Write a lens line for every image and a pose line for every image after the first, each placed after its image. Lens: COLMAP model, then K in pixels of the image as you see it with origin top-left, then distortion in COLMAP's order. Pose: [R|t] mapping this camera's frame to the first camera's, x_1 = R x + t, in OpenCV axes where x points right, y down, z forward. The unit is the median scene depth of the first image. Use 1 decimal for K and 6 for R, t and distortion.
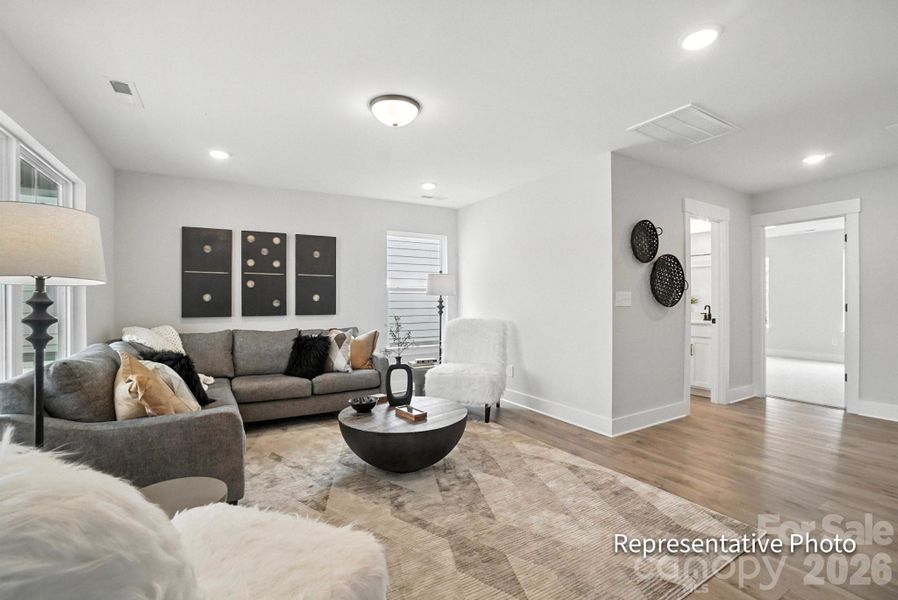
lens RADIAL K [[407.1, 0, 445.0], [0, 407.1, 302.1], [0, 0, 1]] dist [-0.058497, 0.020036]
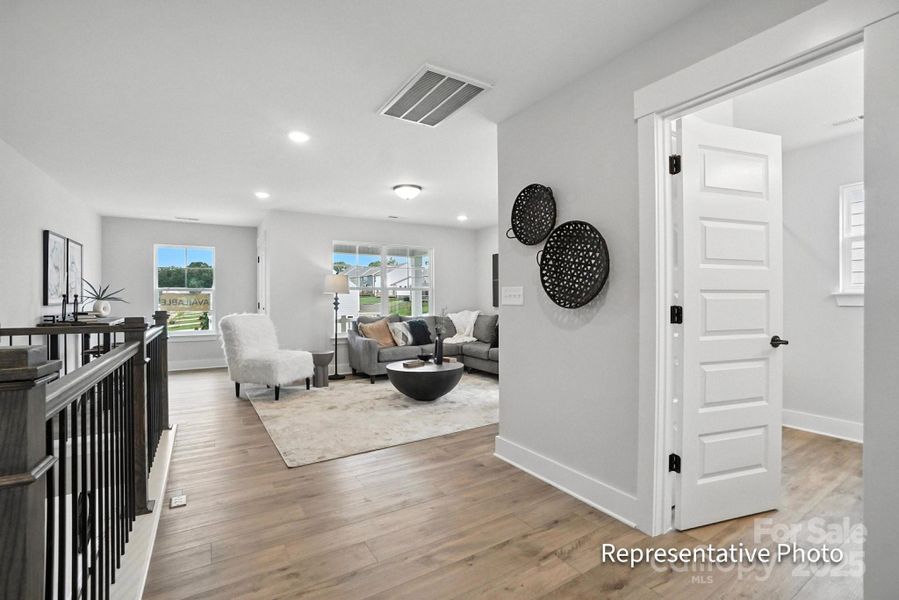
lens RADIAL K [[407.6, 0, 445.5], [0, 407.6, 302.1], [0, 0, 1]] dist [-0.058497, 0.020036]
pose [[0.009215, 0.006661, -0.999935, 1.241826], [-0.006762, 0.999955, 0.006599, 0.000327], [0.999935, 0.006700, 0.009260, 0.850071]]
